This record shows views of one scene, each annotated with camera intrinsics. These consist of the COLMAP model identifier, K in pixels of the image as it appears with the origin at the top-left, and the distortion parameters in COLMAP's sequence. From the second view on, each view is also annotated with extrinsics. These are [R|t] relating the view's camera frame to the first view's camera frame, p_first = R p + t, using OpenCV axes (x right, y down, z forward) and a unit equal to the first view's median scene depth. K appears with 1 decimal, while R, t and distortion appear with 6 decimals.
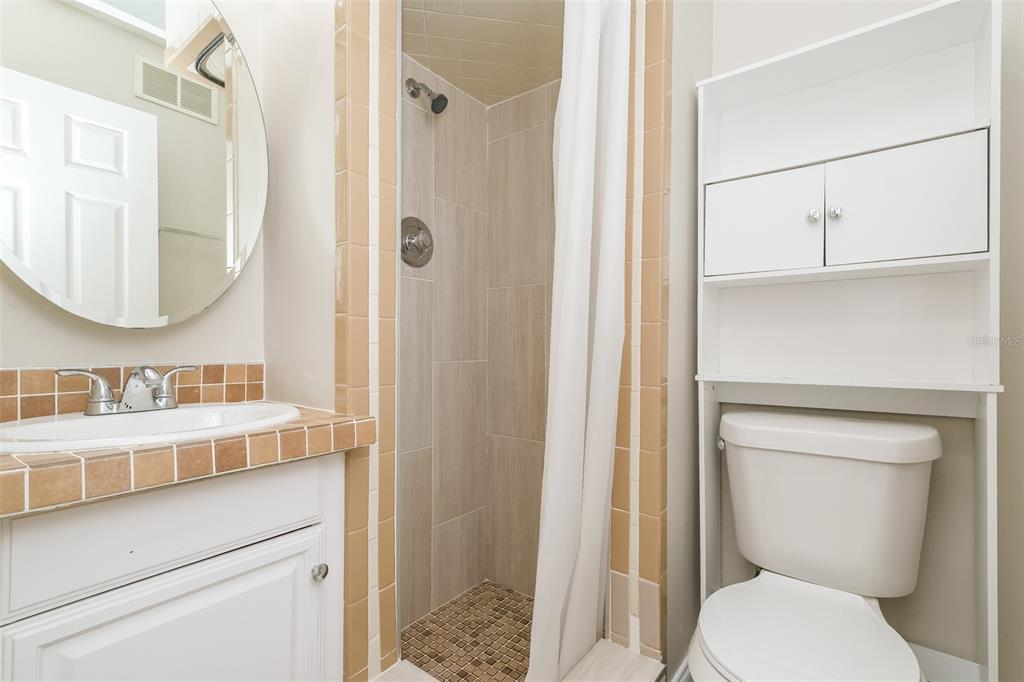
lens RADIAL K [[468.8, 0, 505.9], [0, 468.8, 324.7], [0, 0, 1]] dist [0.006094, 0.000071]
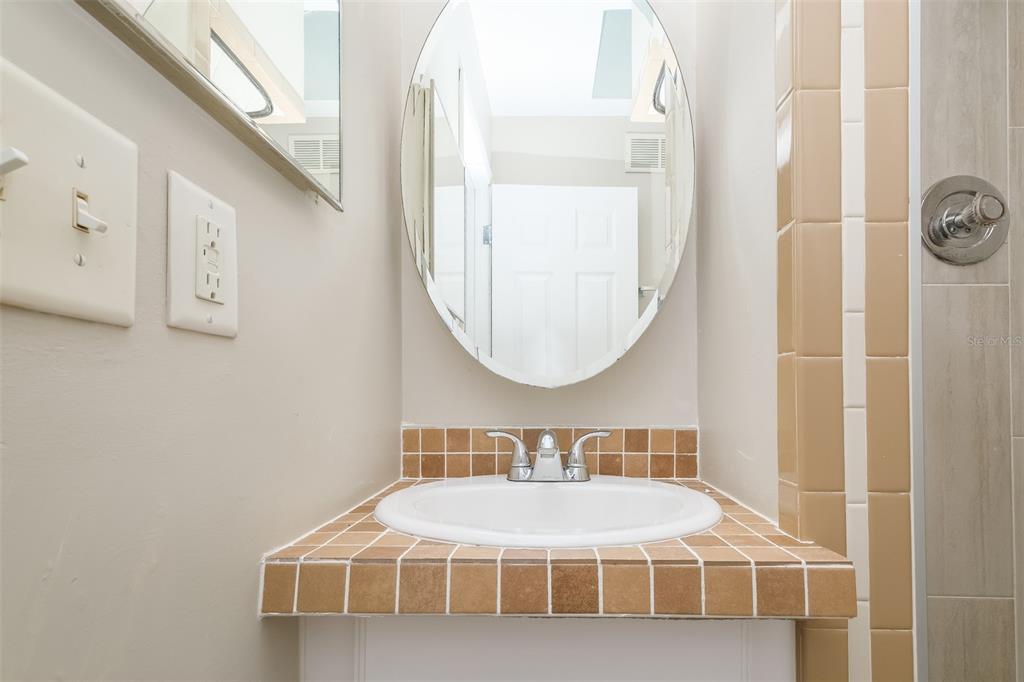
lens RADIAL K [[511.3, 0, 514.5], [0, 511.3, 394.0], [0, 0, 1]] dist [0.020262, 0.000201]
pose [[0.614348, -0.009649, -0.788976, -0.065433], [0.034704, 0.999288, 0.014802, 0.005130], [0.788271, -0.036475, 0.614246, 0.360253]]
